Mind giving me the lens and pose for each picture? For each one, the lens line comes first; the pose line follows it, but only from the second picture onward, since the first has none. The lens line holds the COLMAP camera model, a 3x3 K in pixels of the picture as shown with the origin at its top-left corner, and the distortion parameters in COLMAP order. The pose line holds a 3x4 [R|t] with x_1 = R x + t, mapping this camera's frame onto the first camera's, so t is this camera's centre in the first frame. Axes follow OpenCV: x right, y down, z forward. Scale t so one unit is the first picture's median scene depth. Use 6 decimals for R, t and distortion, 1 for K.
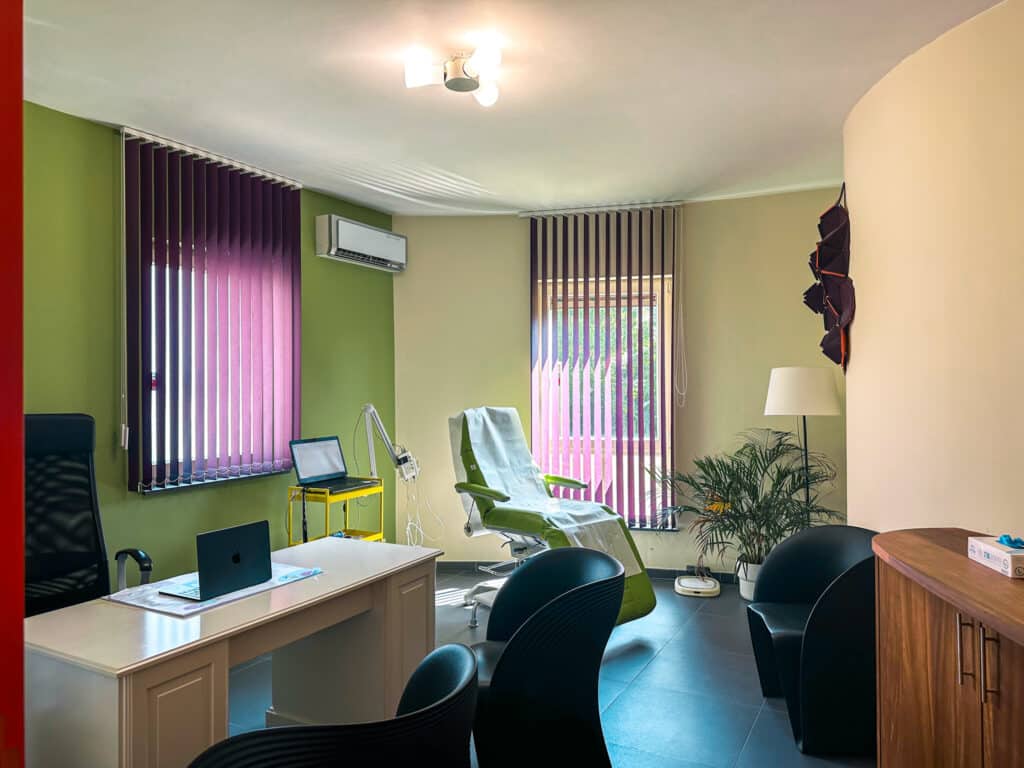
lens RADIAL K [[728.8, 0, 512.0], [0, 728.8, 384.0], [0, 0, 1]] dist [0.112055, -0.001046]
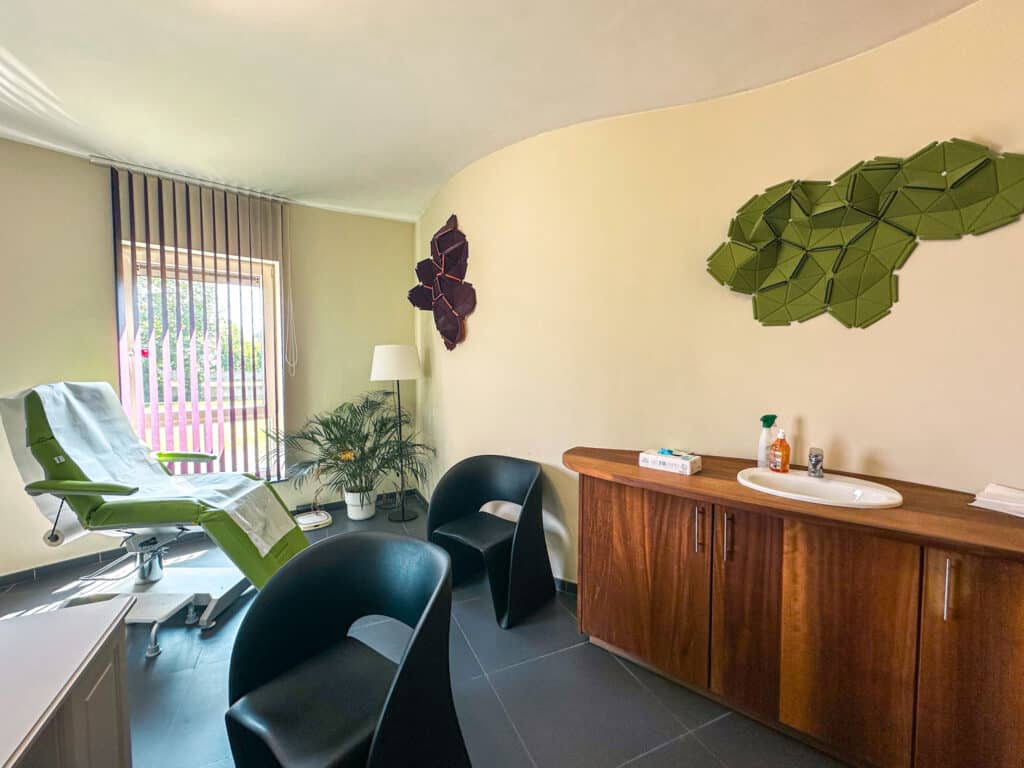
lens RADIAL K [[434.5, 0, 512.0], [0, 434.5, 384.0], [0, 0, 1]] dist [-0.000261, -0.000346]
pose [[0.598923, -0.040143, 0.799800, -0.128013], [-0.004916, 0.998540, 0.053799, 0.005106], [-0.800791, -0.036153, 0.597851, 0.322365]]
